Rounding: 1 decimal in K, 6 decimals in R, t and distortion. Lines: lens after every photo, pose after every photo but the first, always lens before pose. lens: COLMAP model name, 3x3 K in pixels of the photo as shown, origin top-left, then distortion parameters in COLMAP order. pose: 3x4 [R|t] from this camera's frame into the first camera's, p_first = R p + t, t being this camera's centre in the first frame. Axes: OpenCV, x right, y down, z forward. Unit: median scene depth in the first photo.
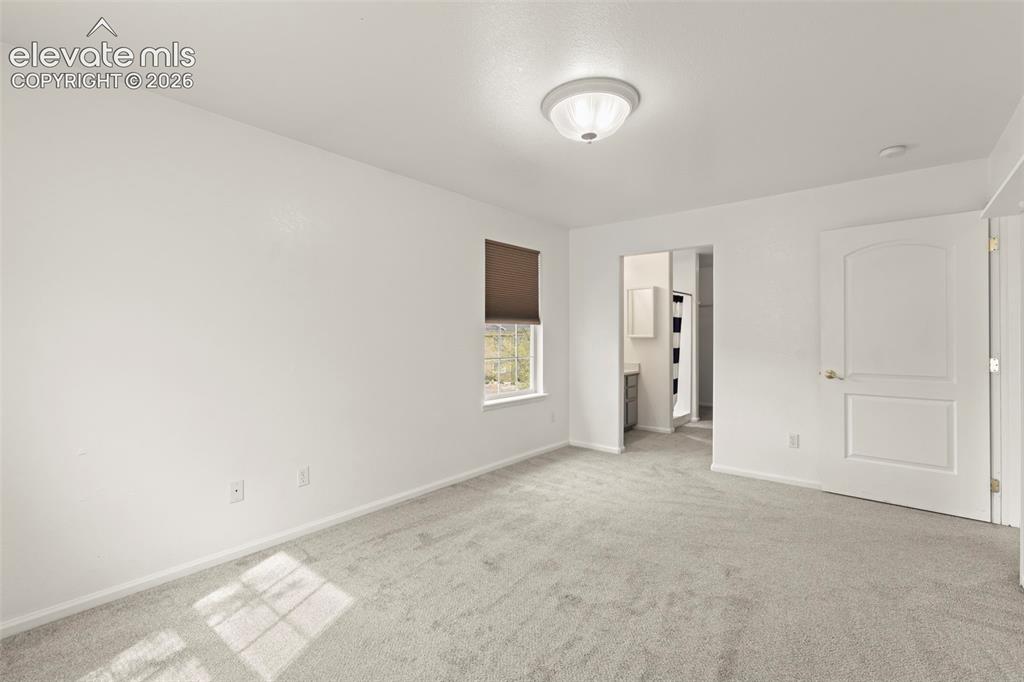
lens RADIAL K [[451.9, 0, 512.6], [0, 451.9, 335.7], [0, 0, 1]] dist [0.002886, 0.000057]
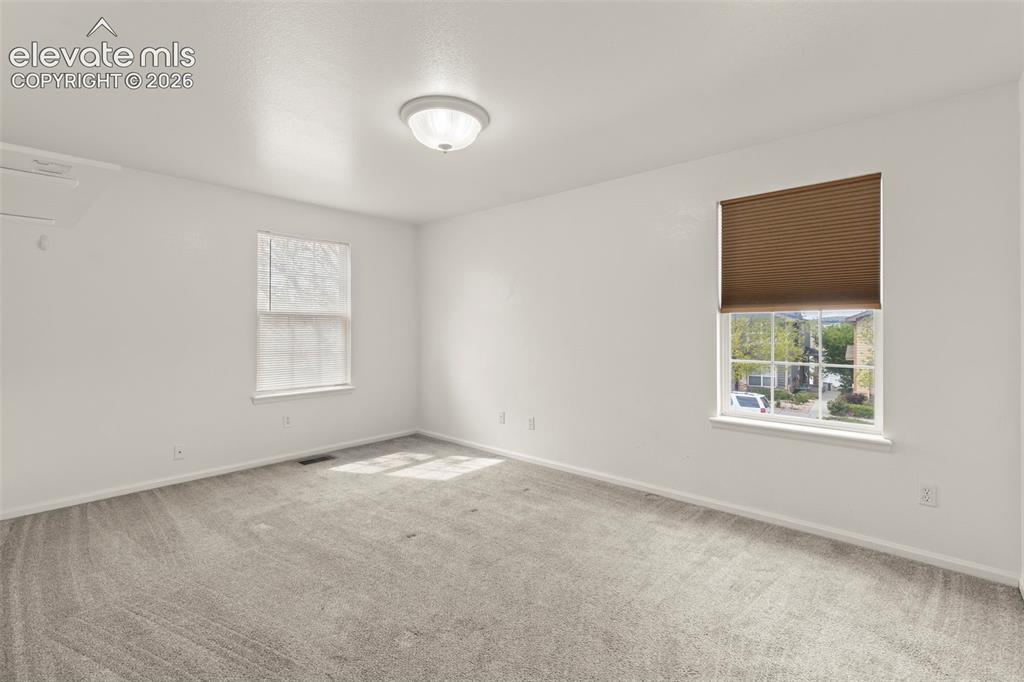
lens RADIAL K [[451.9, 0, 513.9], [0, 451.9, 331.5], [0, 0, 1]] dist [0.002886, 0.000057]
pose [[-0.020935, 0.001038, -0.999780, 0.784658], [-0.011770, 0.999930, 0.001284, 0.008001], [0.999712, 0.011794, -0.020921, 0.749575]]
